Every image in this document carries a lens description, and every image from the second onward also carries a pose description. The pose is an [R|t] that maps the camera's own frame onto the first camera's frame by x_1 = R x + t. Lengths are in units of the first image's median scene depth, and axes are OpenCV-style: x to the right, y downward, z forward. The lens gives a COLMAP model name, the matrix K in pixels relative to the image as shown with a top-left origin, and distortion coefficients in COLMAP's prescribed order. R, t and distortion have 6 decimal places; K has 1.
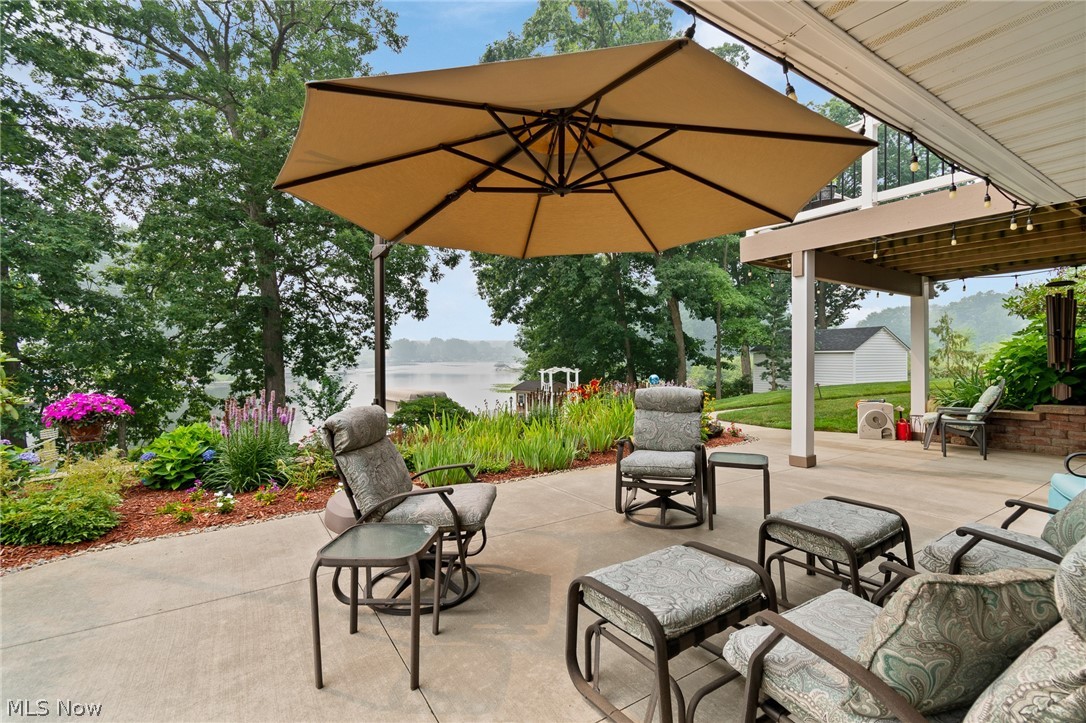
lens RADIAL K [[484.5, 0, 543.4], [0, 484.5, 357.9], [0, 0, 1]] dist [0.001442, -0.001812]
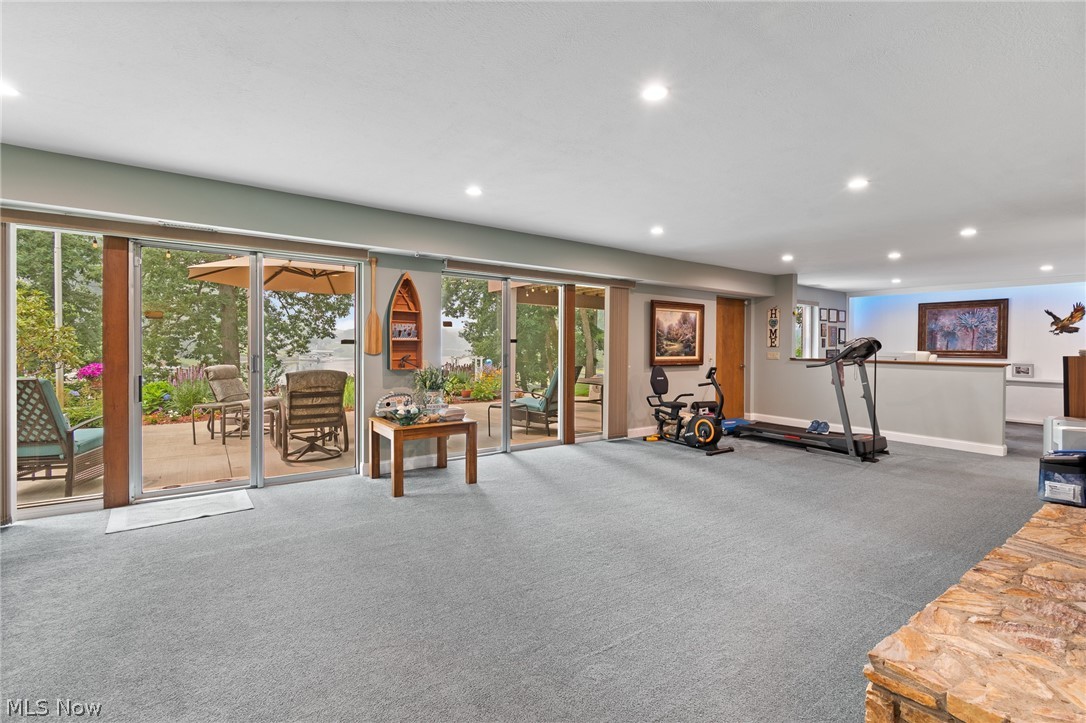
lens RADIAL K [[484.5, 0, 544.1], [0, 484.5, 359.0], [0, 0, 1]] dist [0.001442, -0.001812]
pose [[0.999216, 0.008831, 0.038598, 0.161691], [-0.009735, 0.999682, 0.023282, -0.000851], [-0.038380, -0.023639, 0.998984, -0.215523]]
